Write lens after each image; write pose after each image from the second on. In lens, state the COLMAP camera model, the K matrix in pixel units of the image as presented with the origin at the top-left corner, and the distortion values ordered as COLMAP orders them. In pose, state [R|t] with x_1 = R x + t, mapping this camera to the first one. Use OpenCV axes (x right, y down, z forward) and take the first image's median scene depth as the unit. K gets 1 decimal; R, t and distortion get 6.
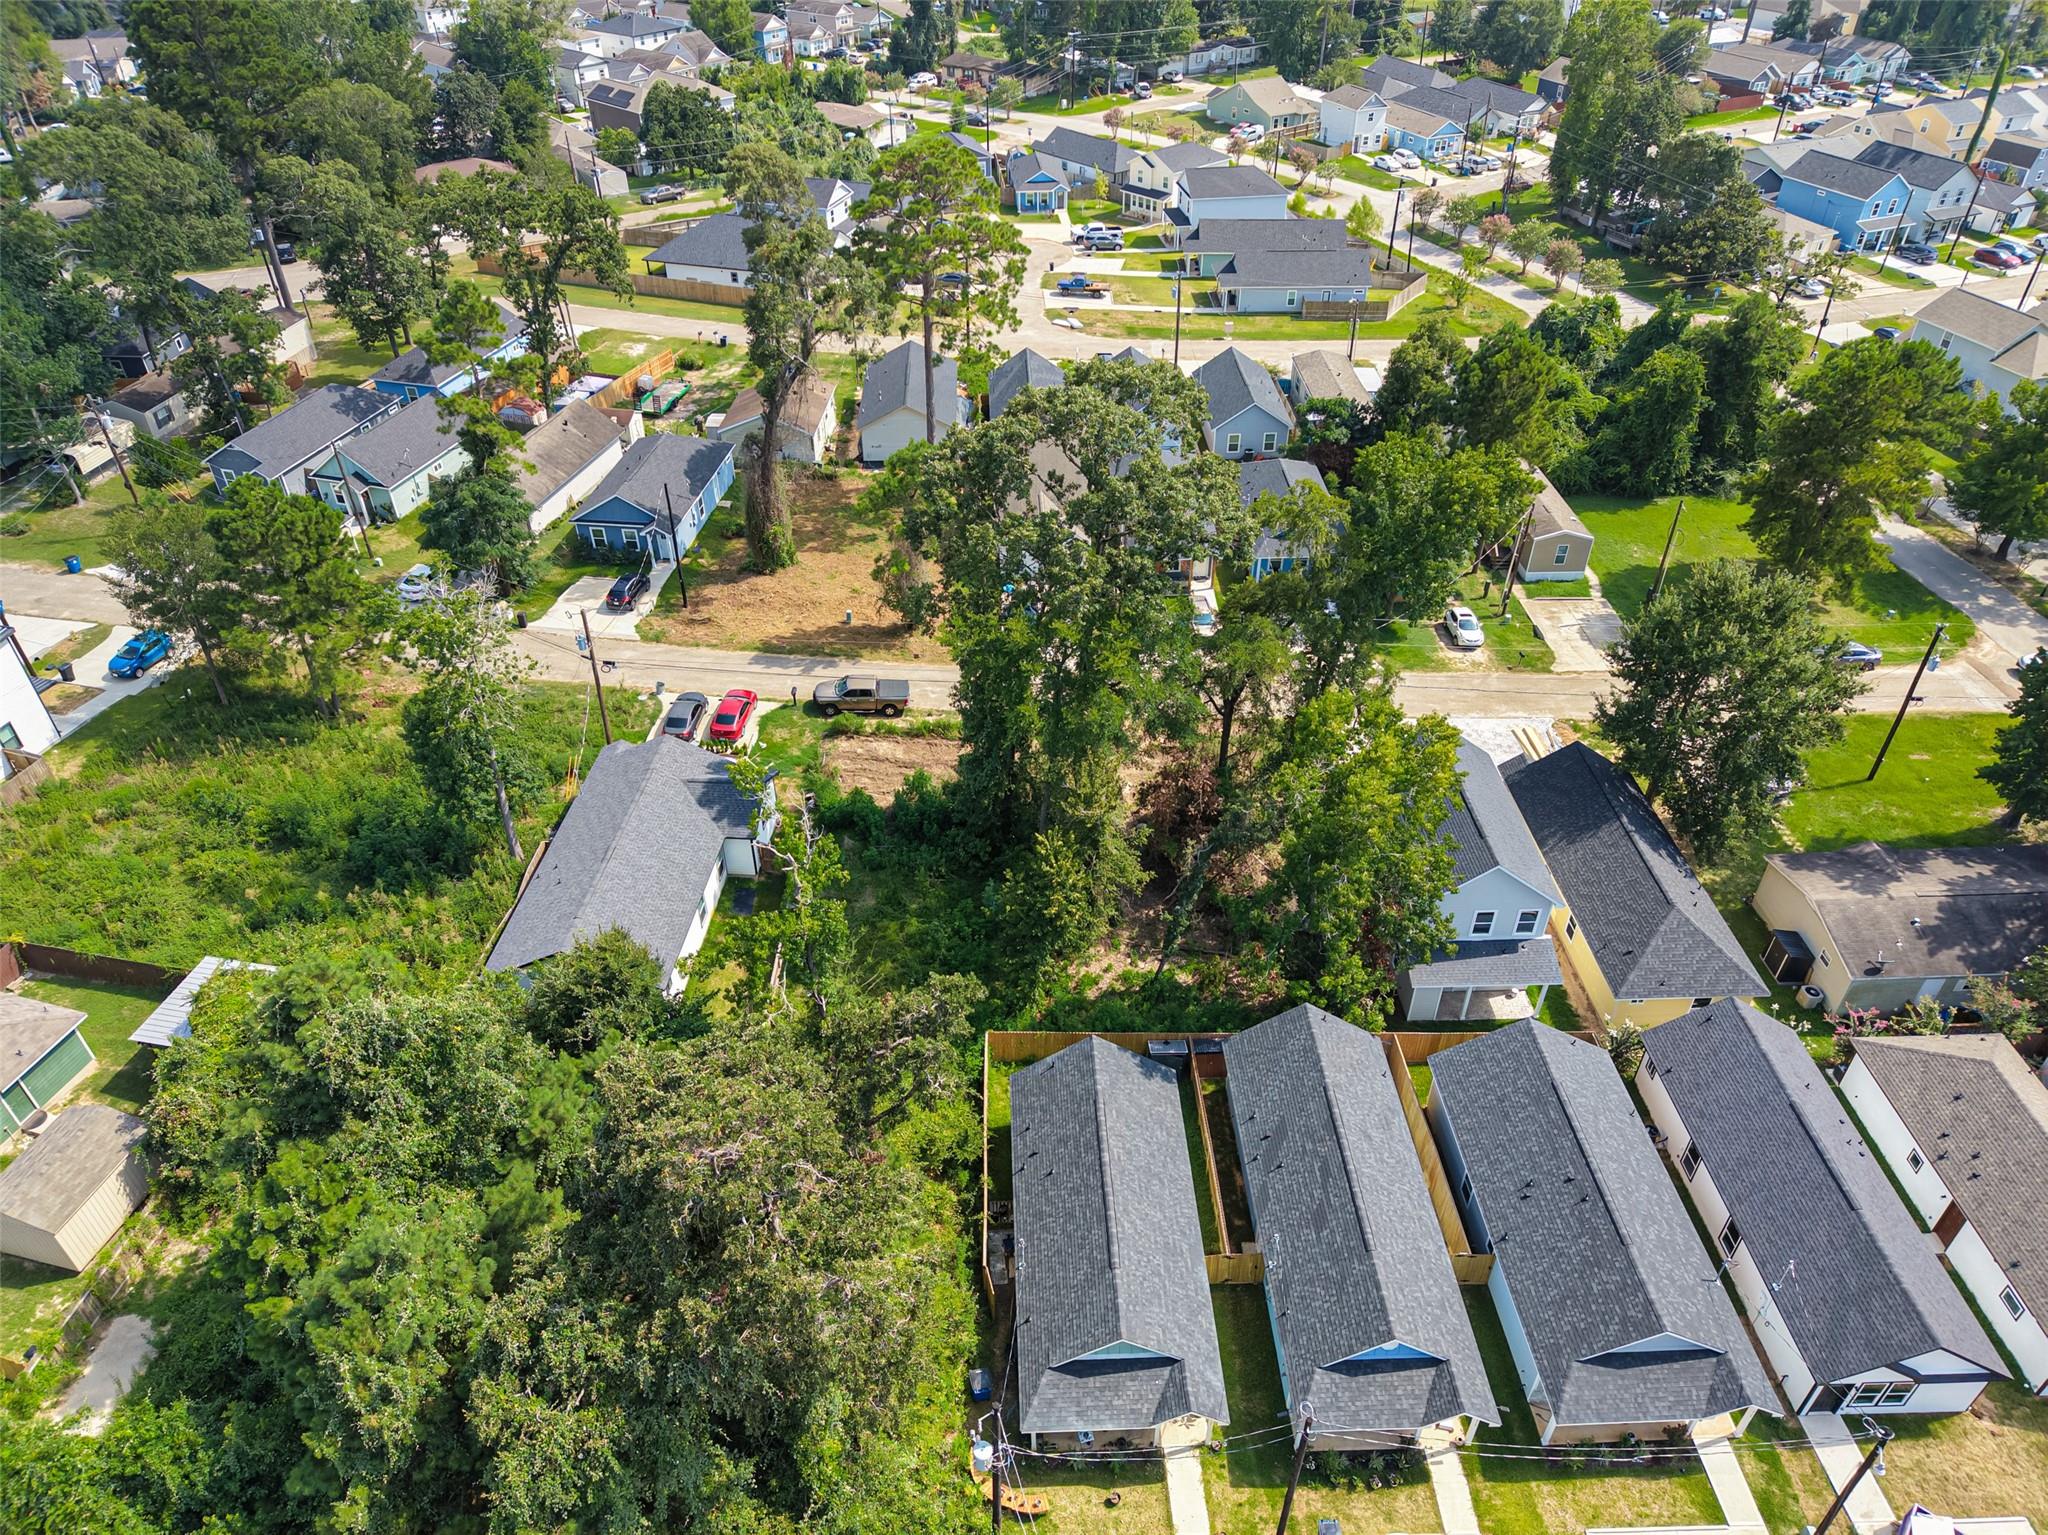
lens RADIAL K [[1374.5, 0, 1026.5], [0, 1374.5, 769.2], [0, 0, 1]] dist [0.014993, -0.010368]
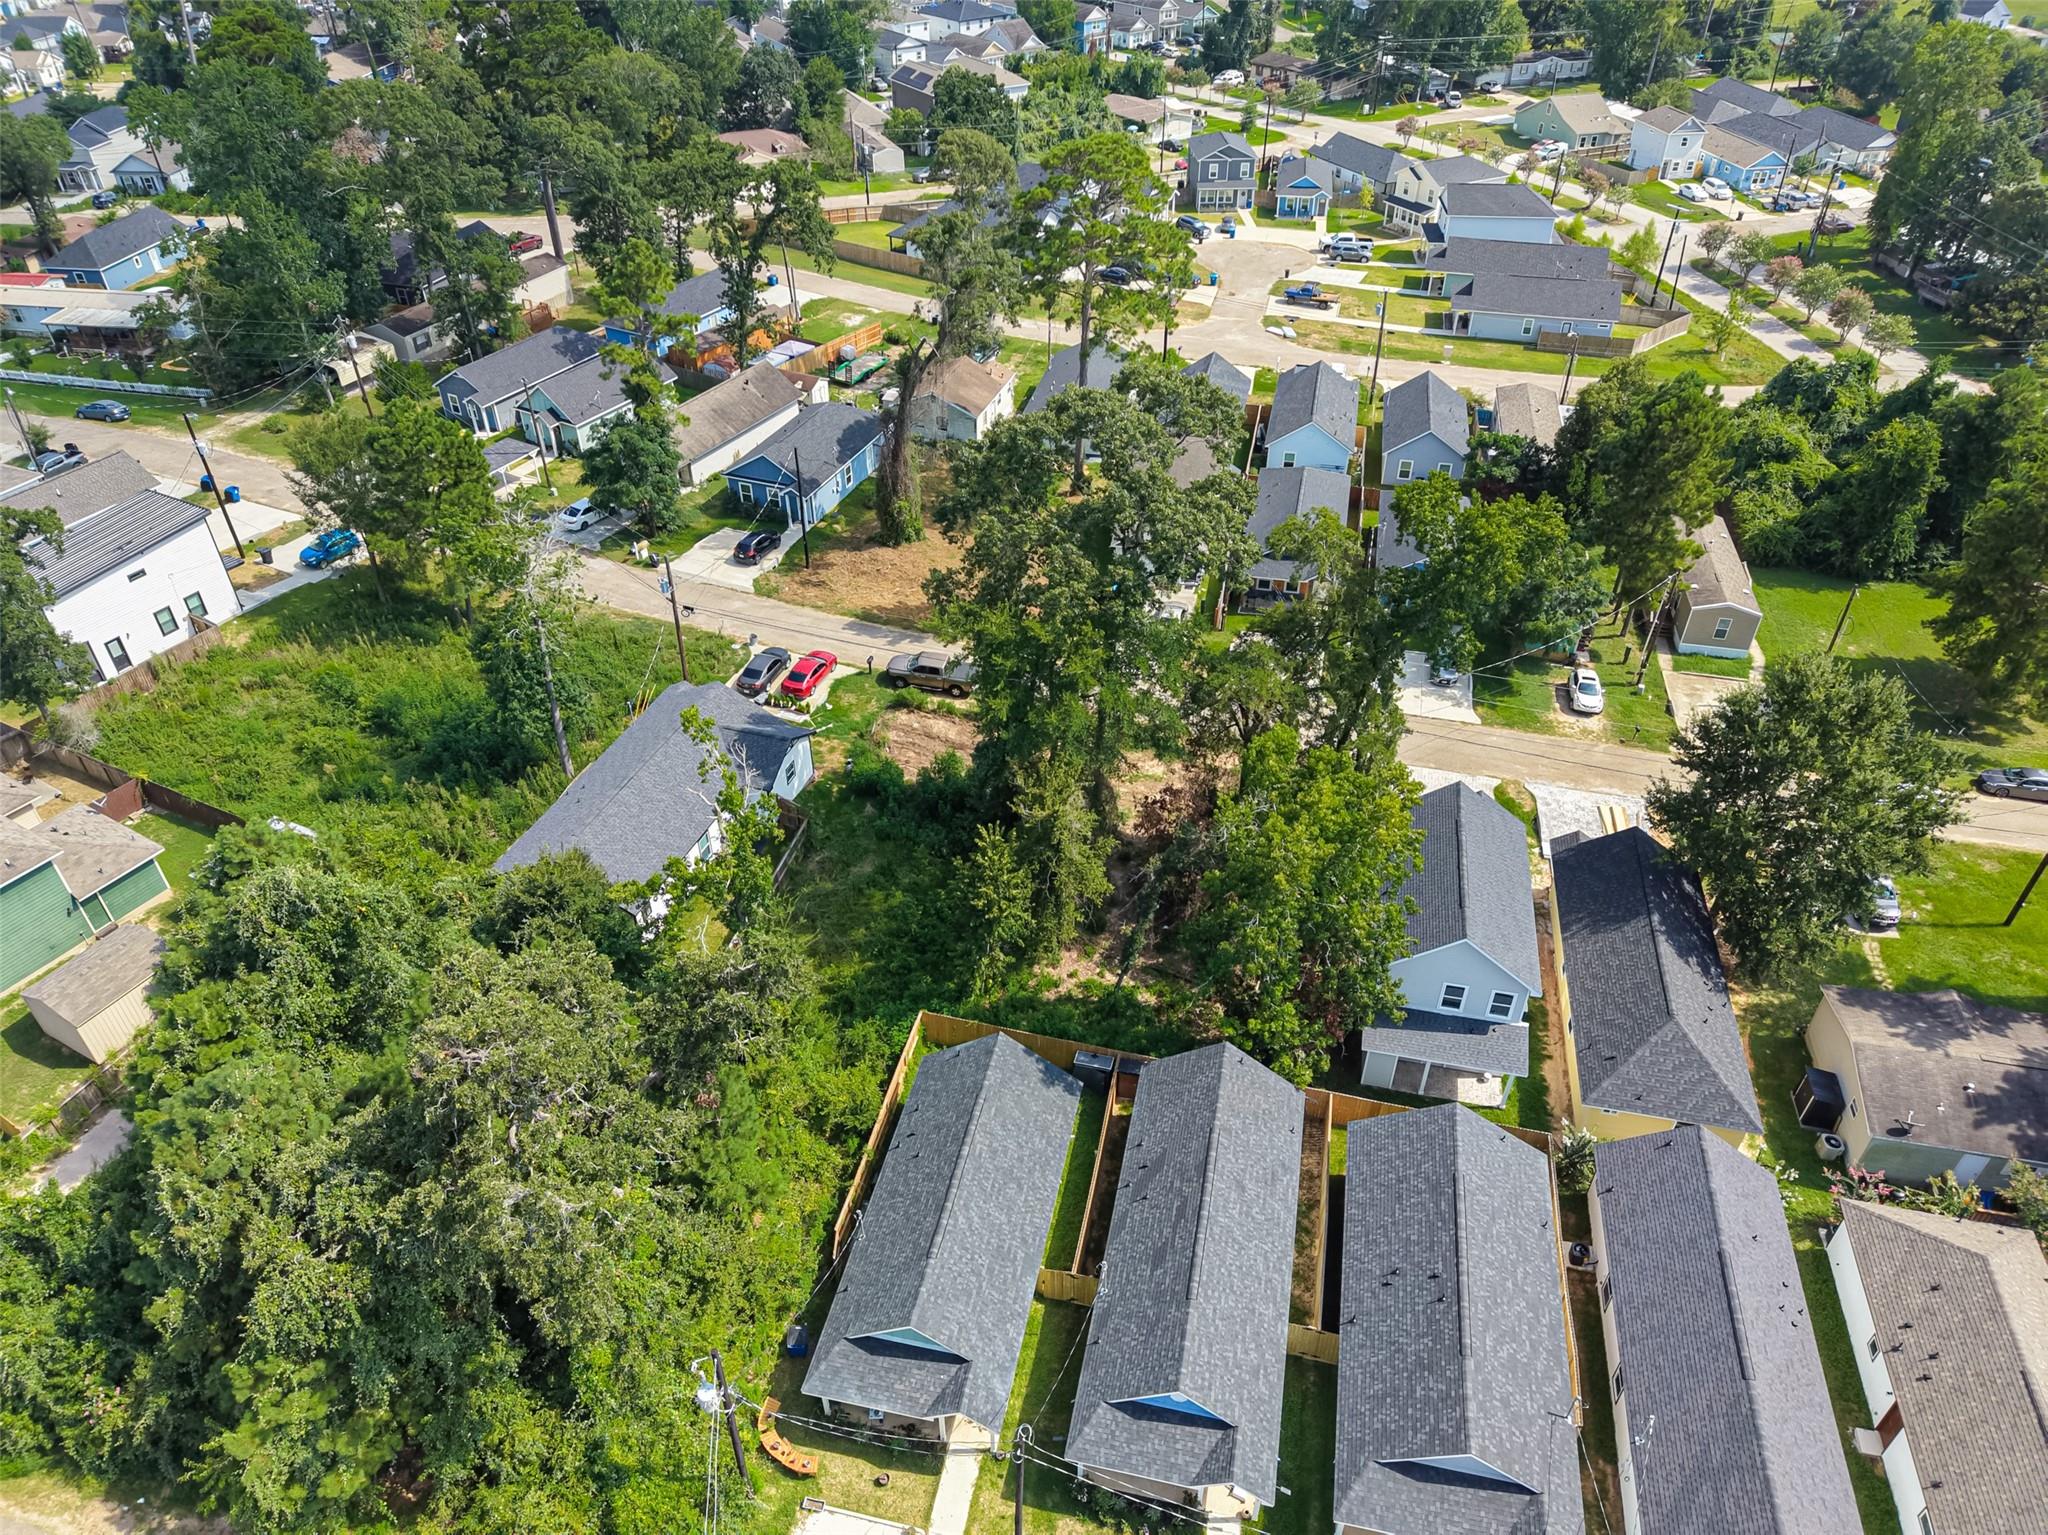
lens RADIAL K [[1374.5, 0, 1026.5], [0, 1374.5, 769.2], [0, 0, 1]] dist [0.014993, -0.010368]
pose [[0.968327, 0.151986, -0.198098, 0.162024], [-0.151291, 0.988312, 0.018730, -0.012348], [0.198629, 0.011834, 0.980003, 0.011778]]
